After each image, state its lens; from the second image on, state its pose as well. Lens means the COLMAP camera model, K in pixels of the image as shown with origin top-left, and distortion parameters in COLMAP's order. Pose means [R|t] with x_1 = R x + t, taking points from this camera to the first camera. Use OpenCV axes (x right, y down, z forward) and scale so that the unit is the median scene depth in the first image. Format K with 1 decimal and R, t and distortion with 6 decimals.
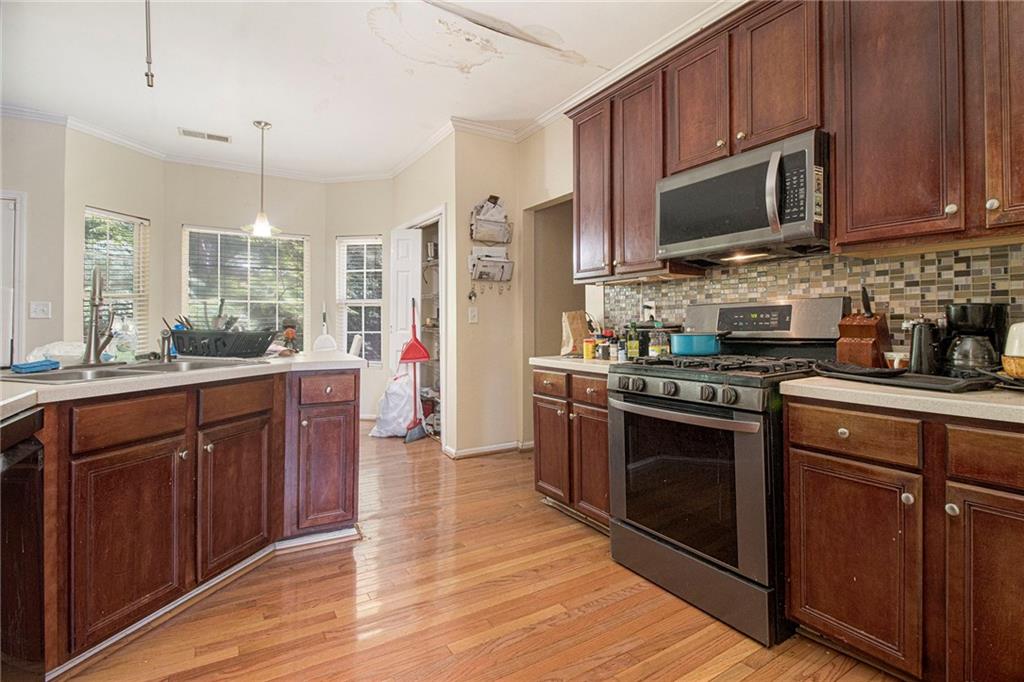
lens RADIAL K [[480.3, 0, 518.8], [0, 480.3, 317.3], [0, 0, 1]] dist [0.000918, -0.018938]
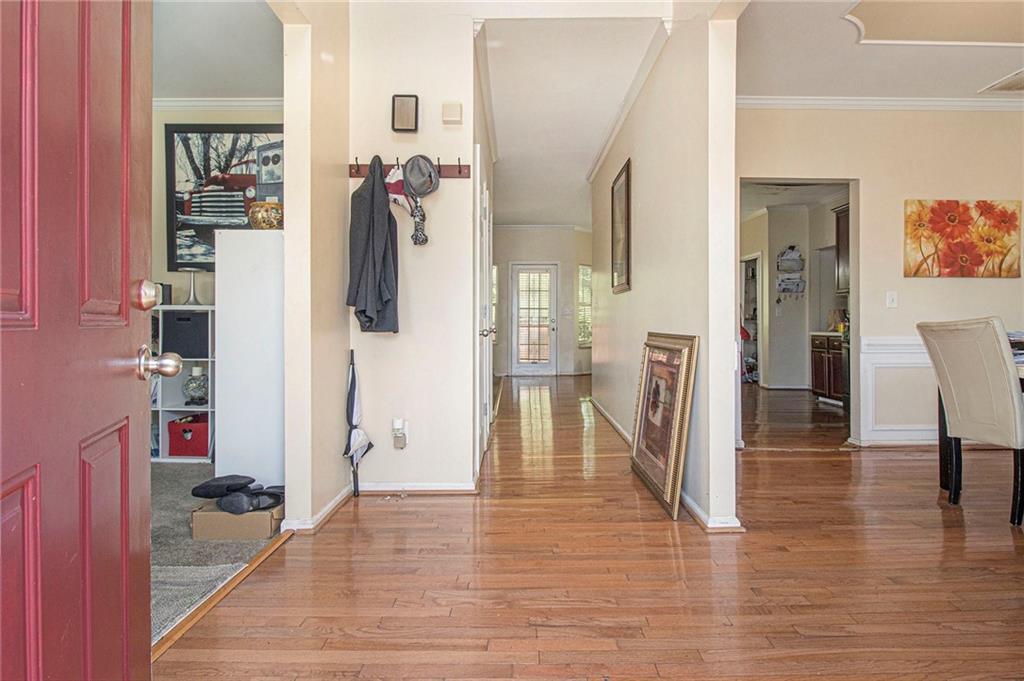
lens RADIAL K [[515.1, 0, 513.9], [0, 515.1, 323.4], [0, 0, 1]] dist [0.002477, -0.000011]
pose [[0.844928, -0.000088, -0.534879, 0.095121], [0.004855, 0.999960, 0.007505, 0.017751], [0.534857, -0.008938, 0.844895, -1.126143]]
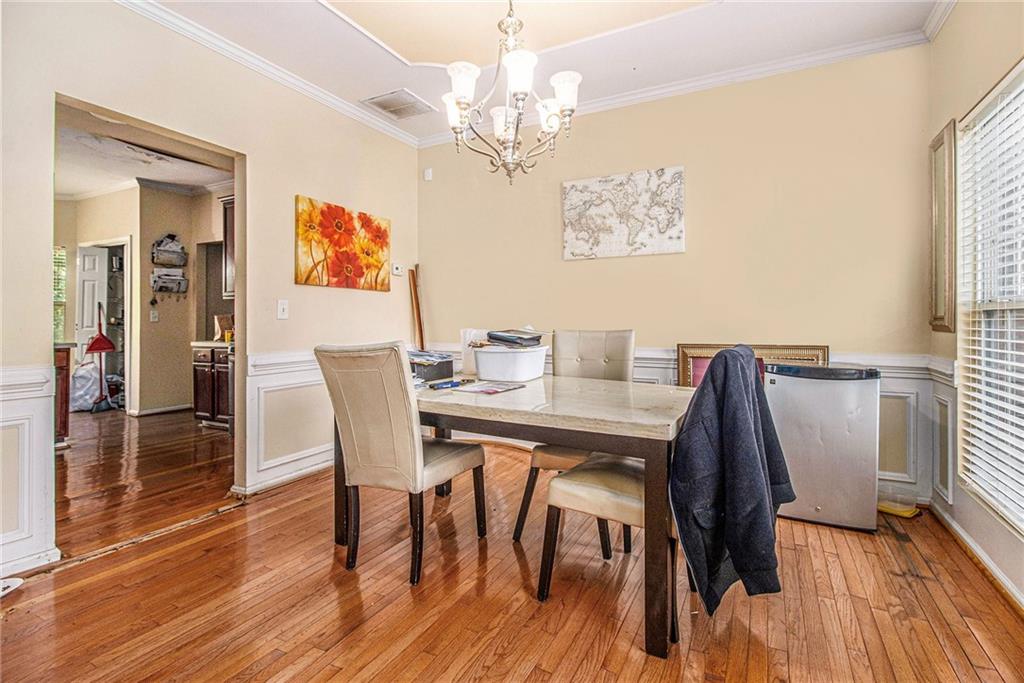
lens RADIAL K [[480.3, 0, 518.8], [0, 480.3, 317.8], [0, 0, 1]] dist [0.000918, -0.018938]
pose [[0.862082, 0.005191, 0.506743, 0.116348], [-0.006445, 0.999979, 0.000720, -0.007502], [-0.506729, -0.003887, 0.862097, -0.744837]]
